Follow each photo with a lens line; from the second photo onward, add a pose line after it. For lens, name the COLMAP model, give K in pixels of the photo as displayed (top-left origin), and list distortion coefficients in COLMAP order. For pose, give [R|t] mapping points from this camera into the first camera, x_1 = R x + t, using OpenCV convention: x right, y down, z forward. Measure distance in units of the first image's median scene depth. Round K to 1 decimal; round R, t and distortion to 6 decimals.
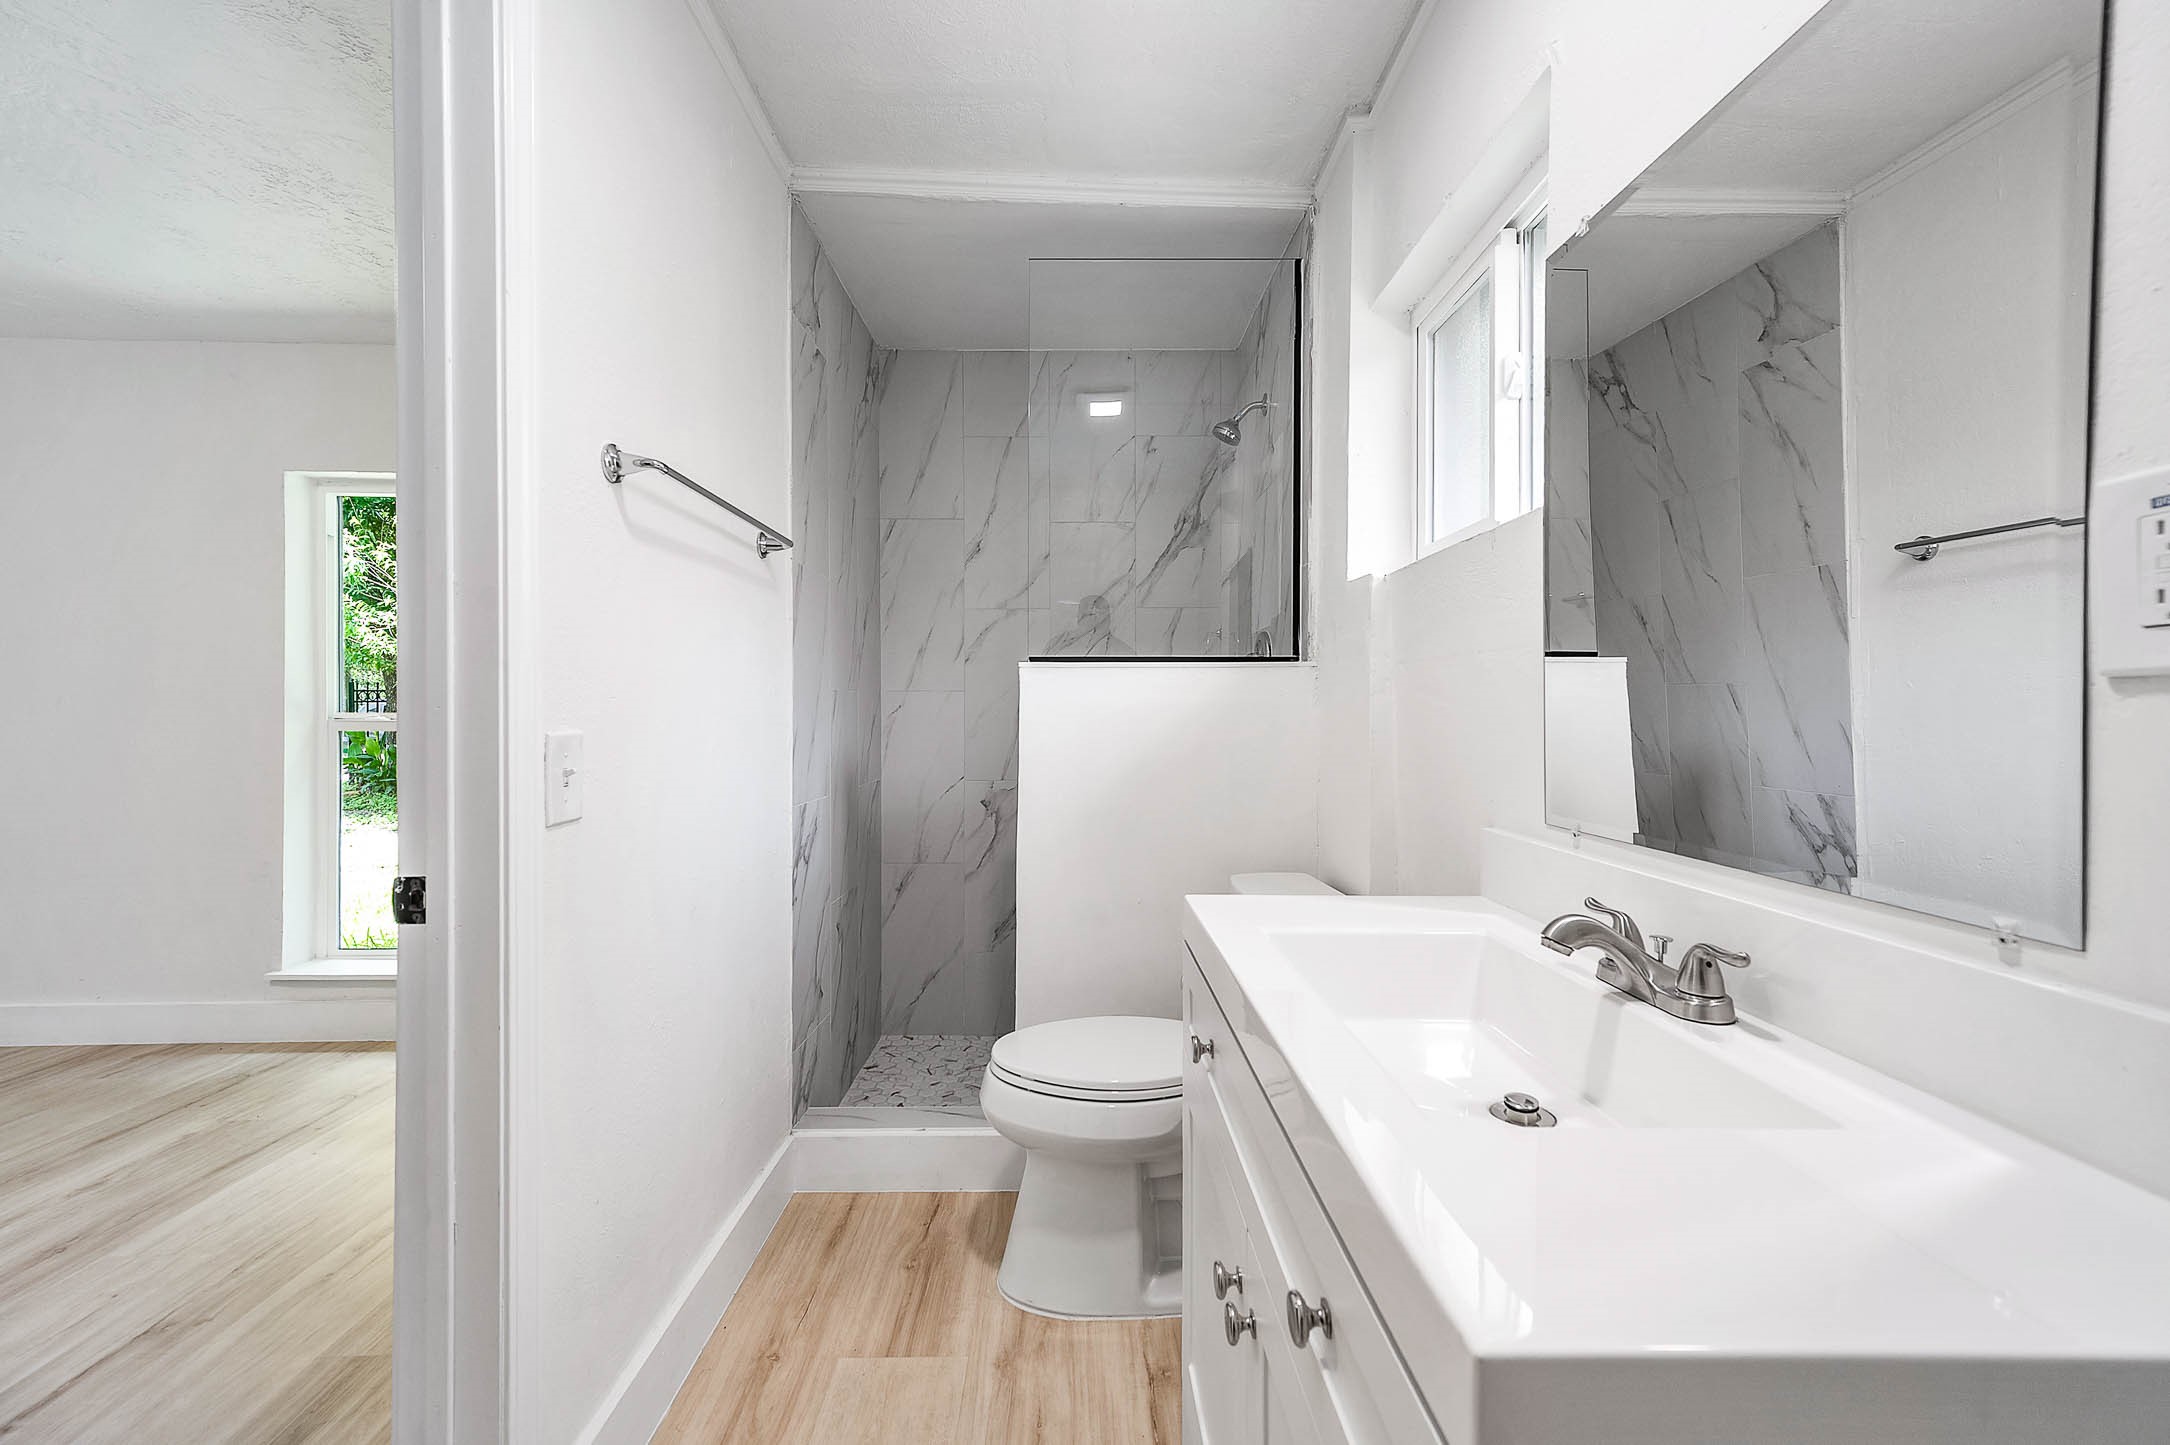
lens RADIAL K [[857.6, 0, 1087.8], [0, 857.6, 717.0], [0, 0, 1]] dist [0.024978, 0.000309]
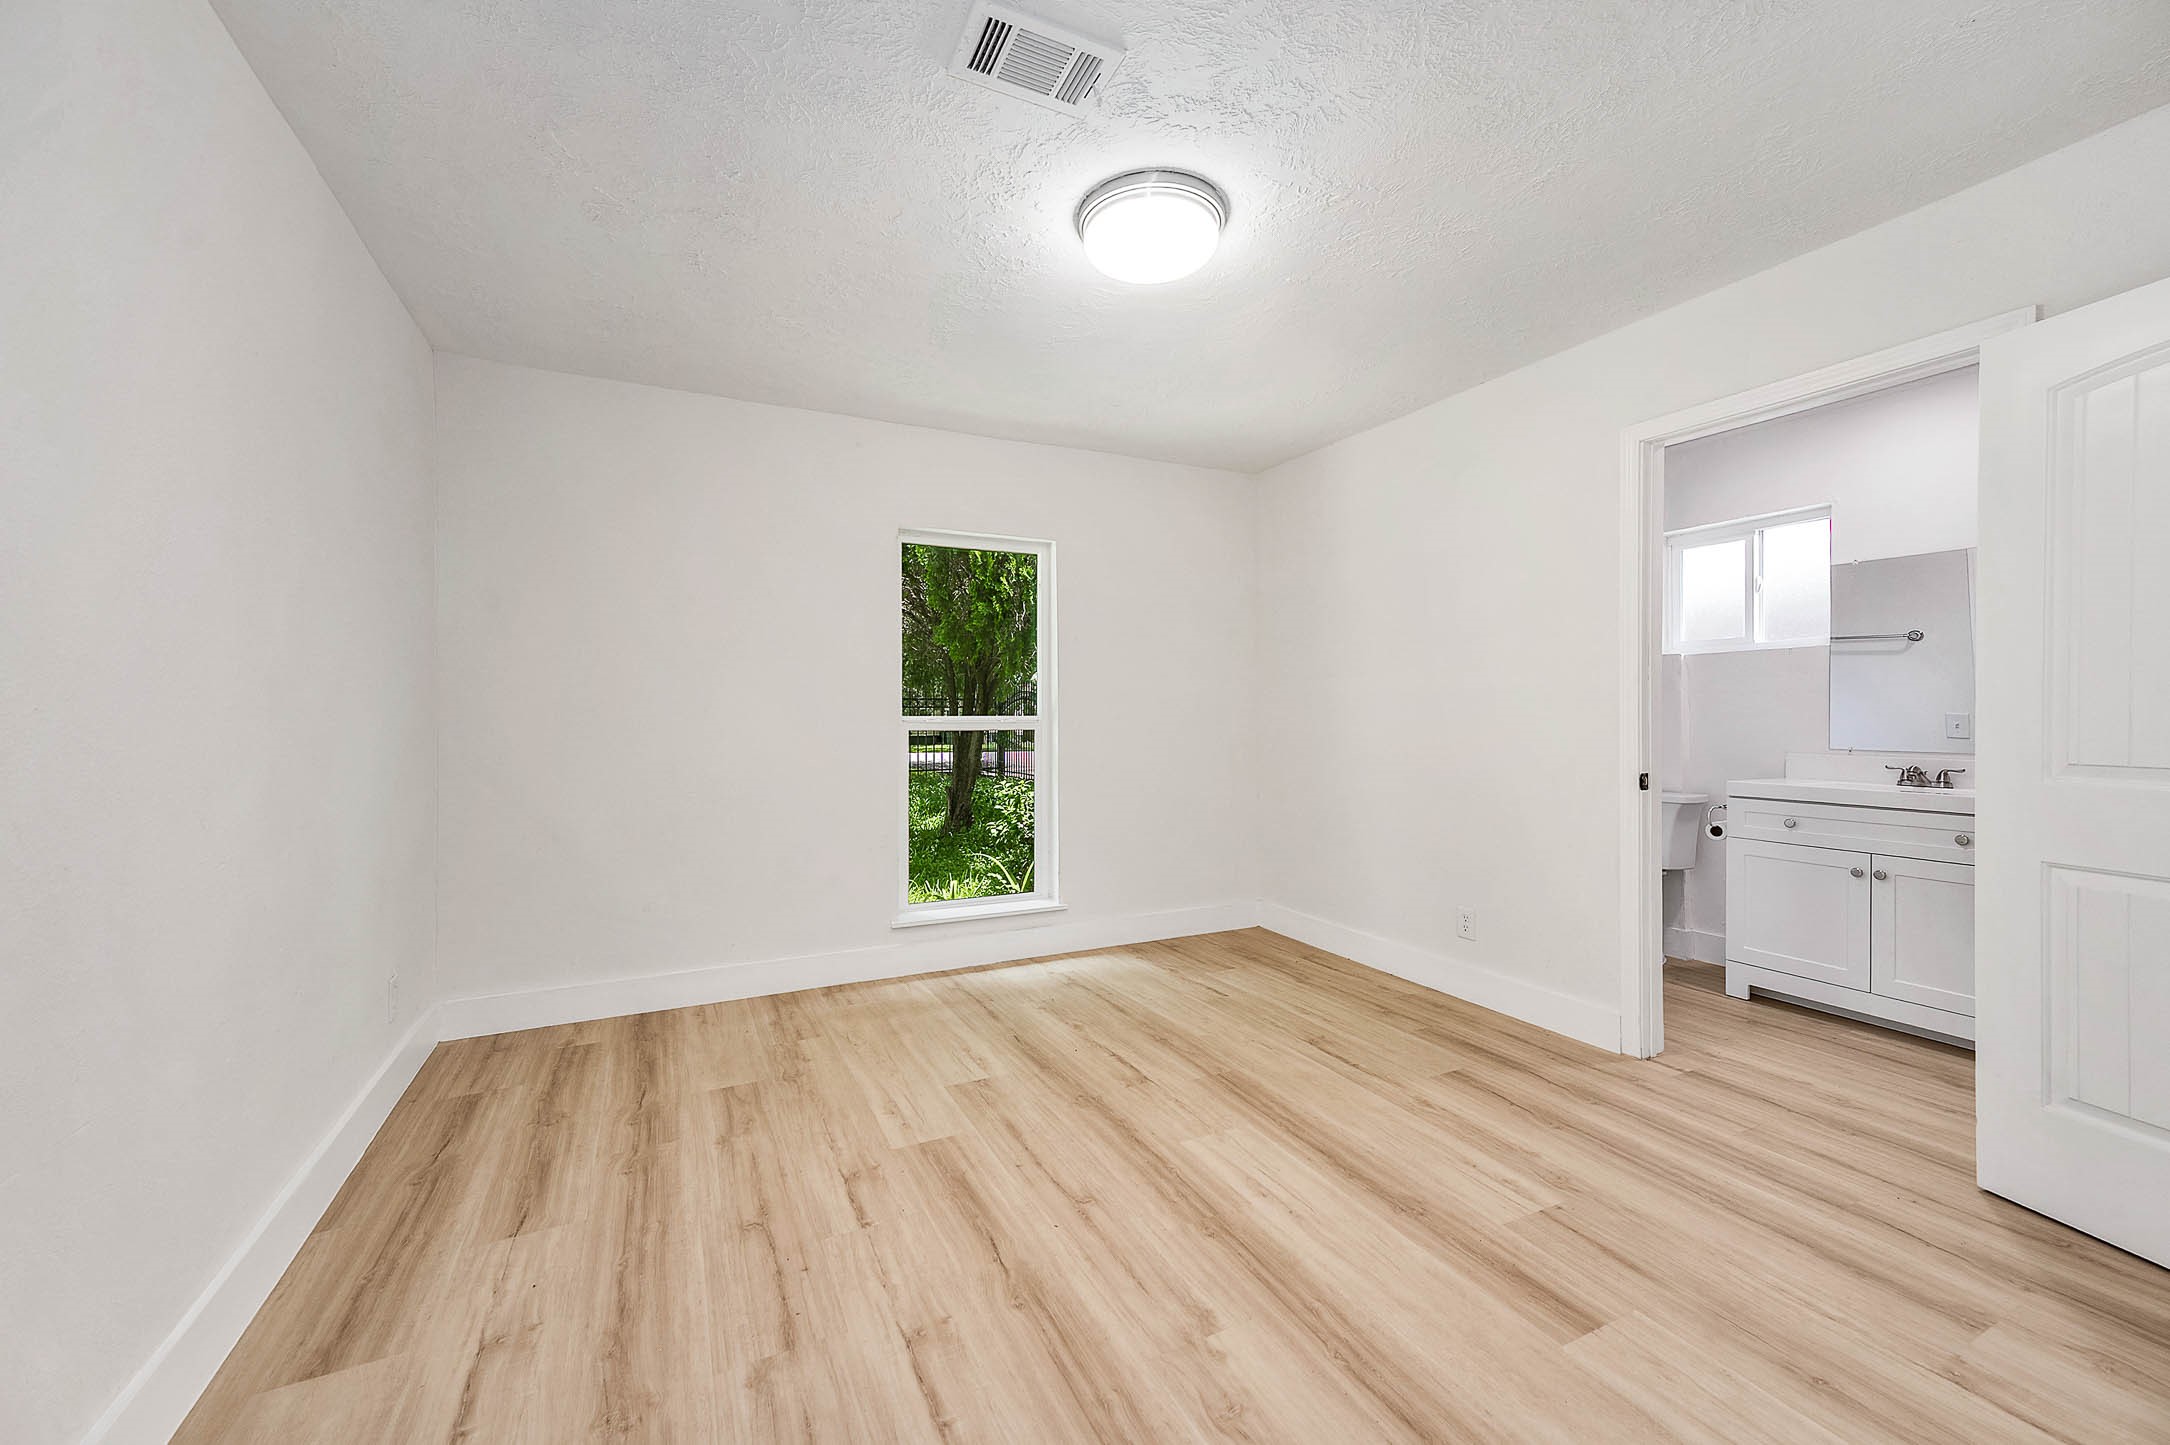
lens RADIAL K [[863.4, 0, 1080.9], [0, 863.4, 708.0], [0, 0, 1]] dist [0.014183, 0.000274]
pose [[0.900428, -0.006451, 0.434958, -1.738215], [0.008353, 0.999962, -0.002461, -0.017260], [-0.434925, 0.005849, 0.900447, -0.341831]]
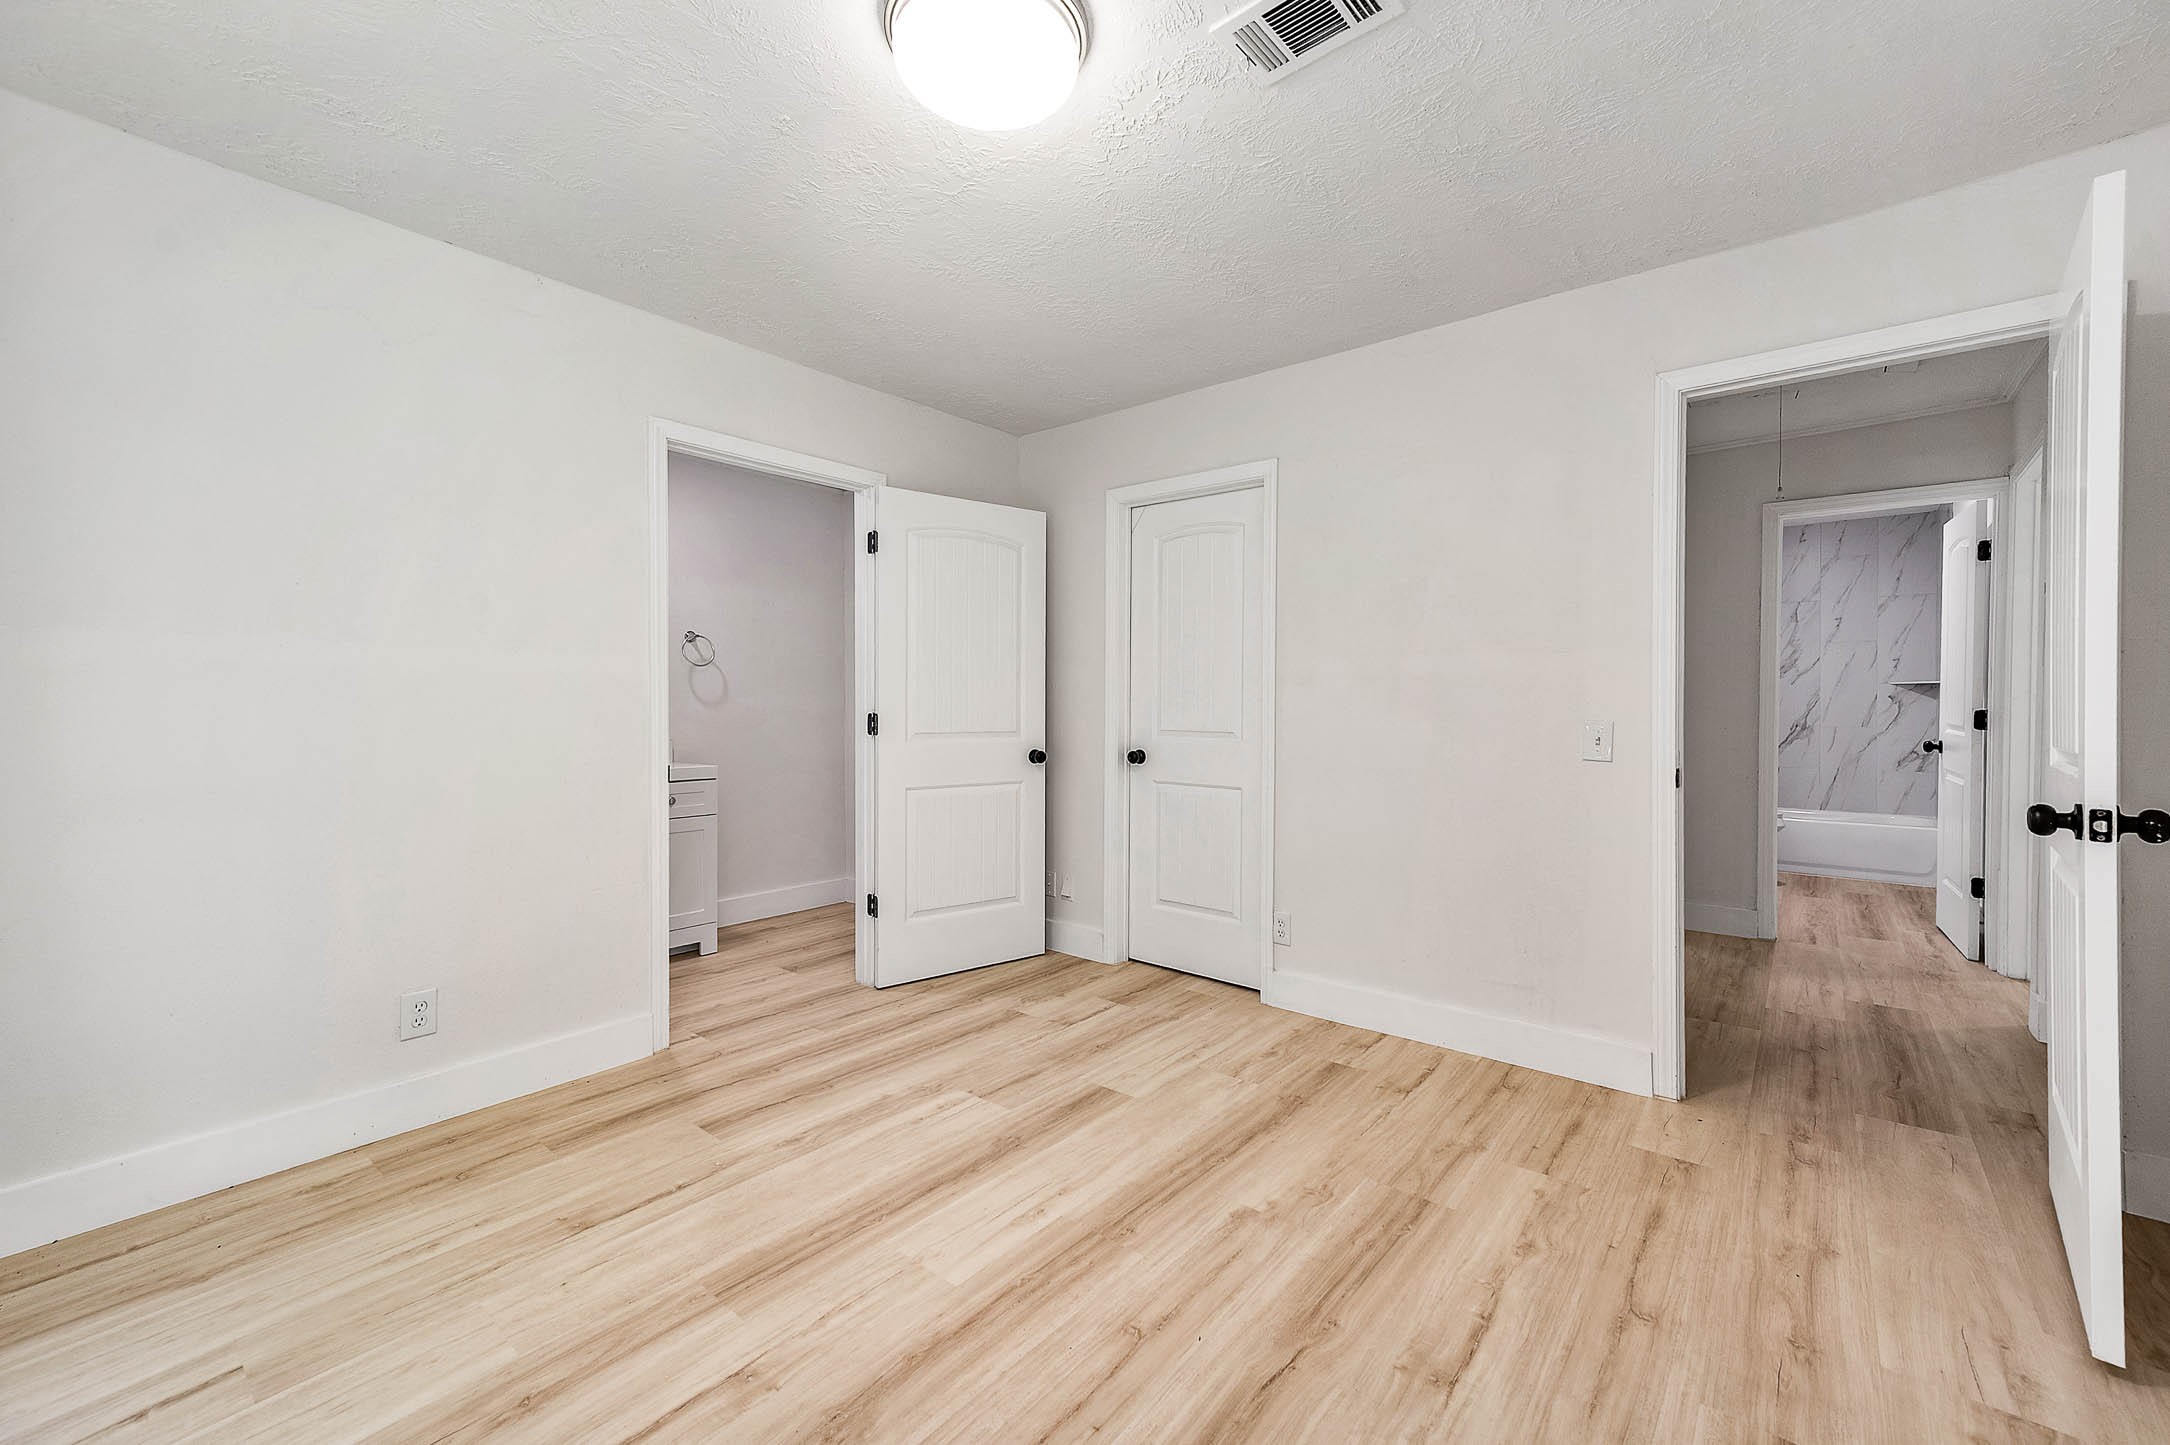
lens RADIAL K [[863.4, 0, 1080.9], [0, 863.4, 708.0], [0, 0, 1]] dist [0.014183, 0.000274]
pose [[-0.761001, -0.008949, 0.648689, -1.774661], [-0.005347, 0.999957, 0.007522, -0.027395], [-0.648728, 0.002256, -0.761017, 1.112488]]
